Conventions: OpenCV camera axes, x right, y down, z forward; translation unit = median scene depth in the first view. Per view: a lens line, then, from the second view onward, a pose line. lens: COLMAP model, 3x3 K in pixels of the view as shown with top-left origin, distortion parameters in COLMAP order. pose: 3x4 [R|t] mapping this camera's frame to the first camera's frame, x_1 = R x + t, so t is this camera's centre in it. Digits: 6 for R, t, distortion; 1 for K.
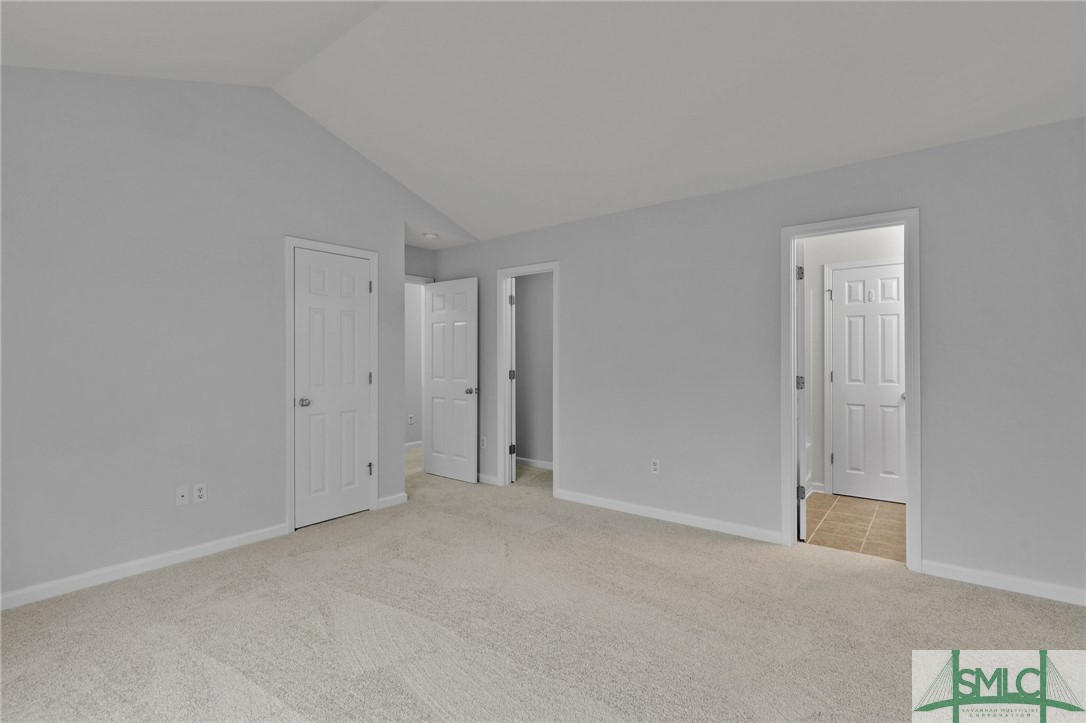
lens RADIAL K [[507.0, 0, 553.3], [0, 507.0, 359.5], [0, 0, 1]] dist [0.009581, 0.000304]
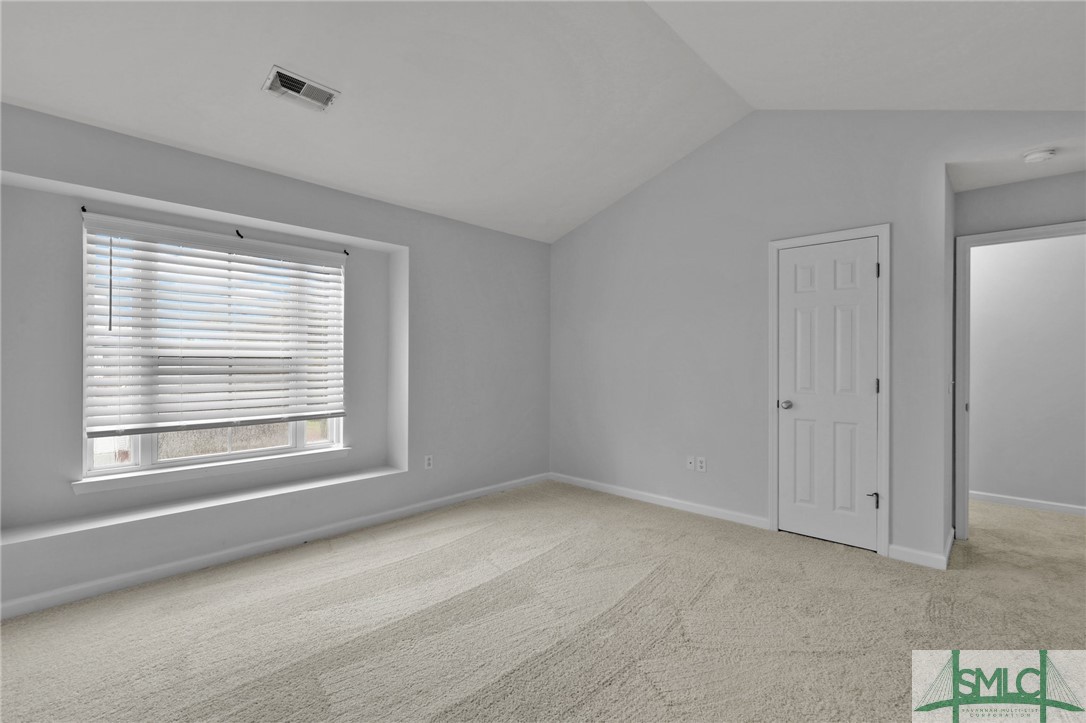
lens RADIAL K [[507.0, 0, 547.0], [0, 507.0, 360.2], [0, 0, 1]] dist [0.009581, 0.000304]
pose [[-0.094197, 0.001421, -0.995553, 0.535023], [-0.006796, 0.999975, 0.002070, -0.001043], [0.995530, 0.006961, -0.094185, 0.632387]]
